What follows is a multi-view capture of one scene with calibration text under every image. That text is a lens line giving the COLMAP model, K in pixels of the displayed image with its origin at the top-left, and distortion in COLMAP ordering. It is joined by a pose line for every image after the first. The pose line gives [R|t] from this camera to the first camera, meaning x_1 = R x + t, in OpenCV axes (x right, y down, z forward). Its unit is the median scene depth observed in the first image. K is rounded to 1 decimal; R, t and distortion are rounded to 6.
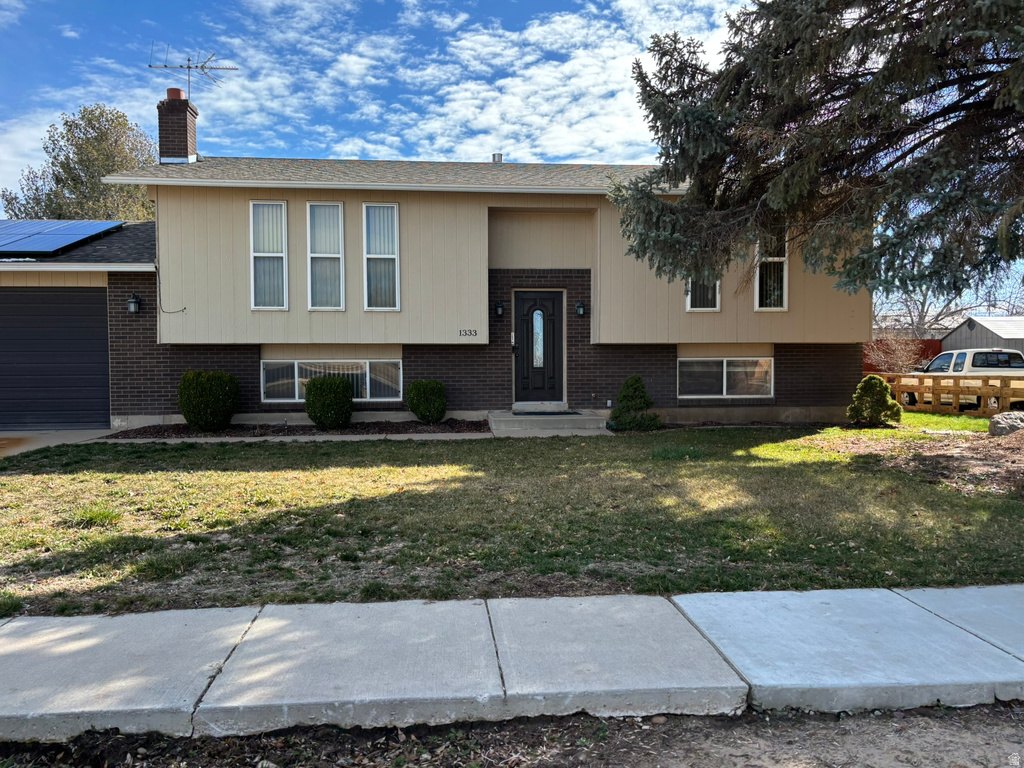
lens RADIAL K [[772.4, 0, 511.6], [0, 772.4, 382.8], [0, 0, 1]] dist [0.036398, -0.041603]
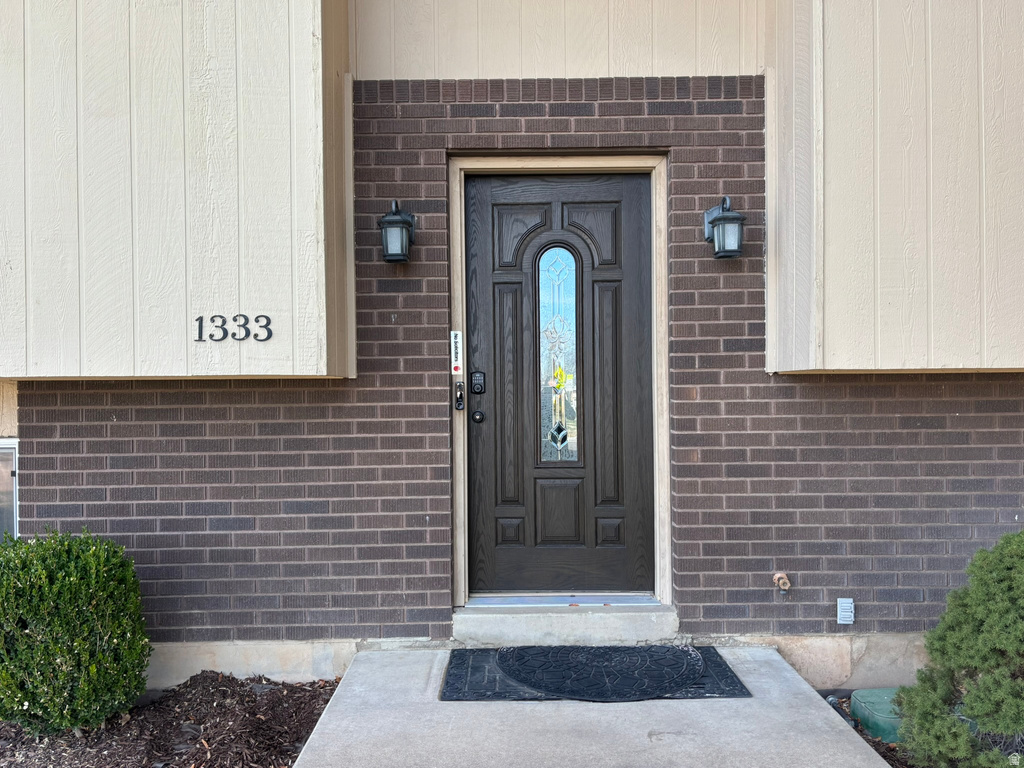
lens RADIAL K [[772.4, 0, 513.4], [0, 772.4, 384.7], [0, 0, 1]] dist [0.036398, -0.041603]
pose [[0.996939, -0.006154, -0.077945, 0.040341], [0.003345, 0.999342, -0.036121, -0.037724], [0.078116, 0.035750, 0.996303, 0.746220]]
